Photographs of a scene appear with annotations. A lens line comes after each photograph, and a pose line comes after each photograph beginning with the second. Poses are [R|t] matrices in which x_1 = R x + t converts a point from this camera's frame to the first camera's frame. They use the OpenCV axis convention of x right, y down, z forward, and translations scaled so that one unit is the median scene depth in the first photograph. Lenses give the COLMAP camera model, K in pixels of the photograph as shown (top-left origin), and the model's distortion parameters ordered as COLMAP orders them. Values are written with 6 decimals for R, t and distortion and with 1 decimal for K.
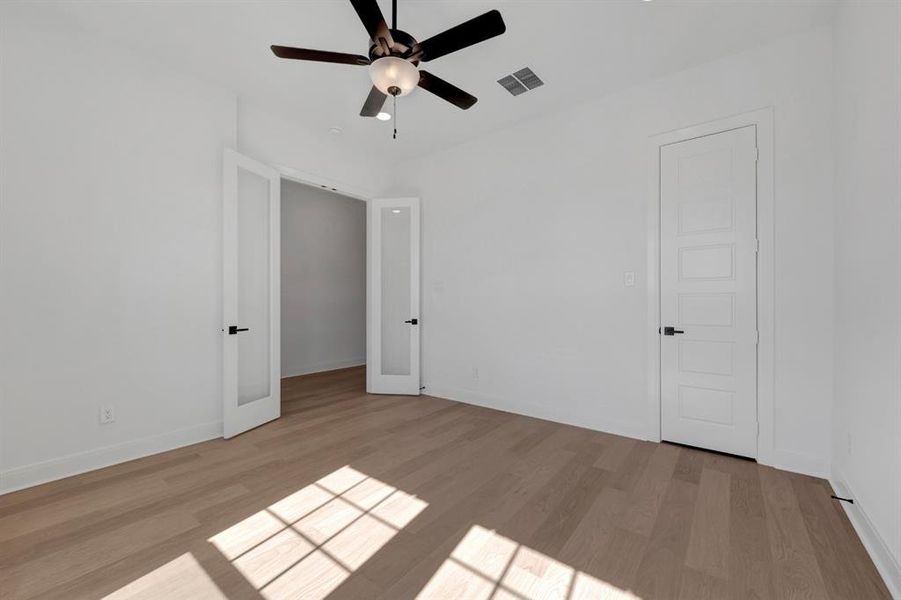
lens RADIAL K [[363.9, 0, 453.7], [0, 363.9, 301.8], [0, 0, 1]] dist [-0.000834, -0.000169]
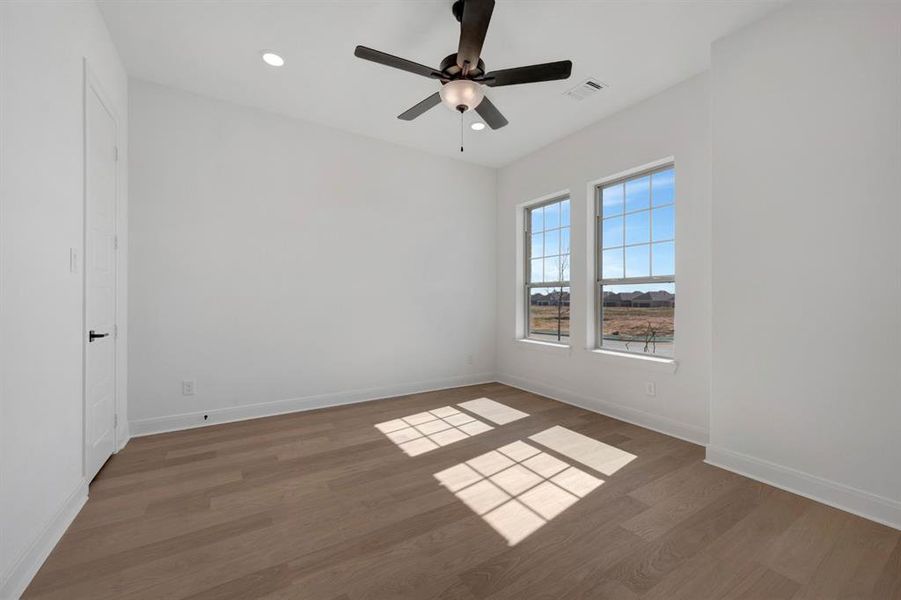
lens RADIAL K [[363.9, 0, 453.7], [0, 363.9, 301.8], [0, 0, 1]] dist [-0.000834, -0.000169]
pose [[-0.939918, -0.001490, 0.341398, -0.517456], [-0.004203, 0.999965, -0.007208, 0.016692], [-0.341375, -0.008210, -0.939891, 2.051105]]
